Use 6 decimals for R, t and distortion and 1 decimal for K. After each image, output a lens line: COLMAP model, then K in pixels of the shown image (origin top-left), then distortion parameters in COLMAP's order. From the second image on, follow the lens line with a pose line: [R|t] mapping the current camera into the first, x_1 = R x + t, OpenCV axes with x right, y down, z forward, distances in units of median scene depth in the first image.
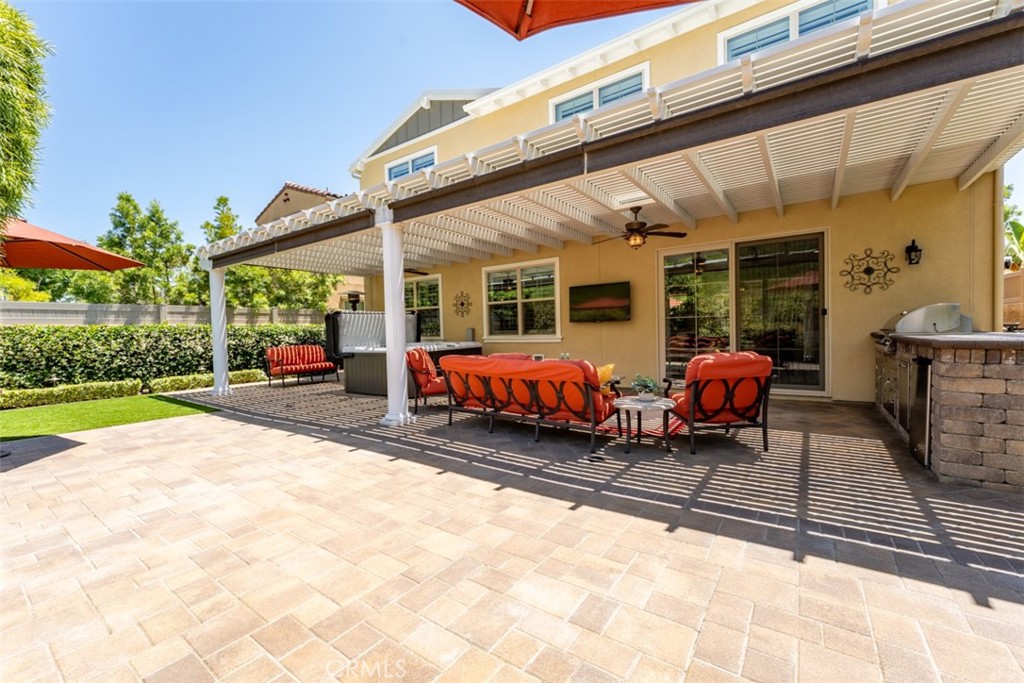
lens RADIAL K [[414.7, 0, 512.8], [0, 414.7, 343.5], [0, 0, 1]] dist [0.003949, -0.001006]
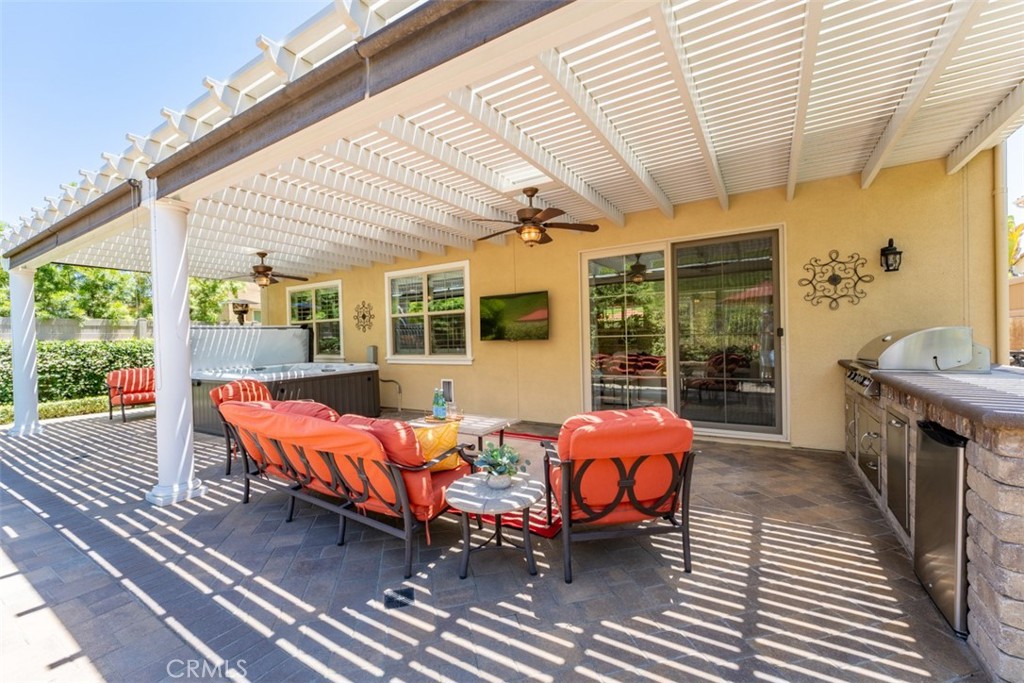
lens RADIAL K [[414.7, 0, 511.2], [0, 414.7, 344.1], [0, 0, 1]] dist [0.003949, -0.001006]
pose [[0.998010, 0.000560, 0.063047, 0.215393], [0.000712, 0.999797, -0.020146, -0.041384], [-0.063046, 0.020151, 0.997807, 0.278599]]
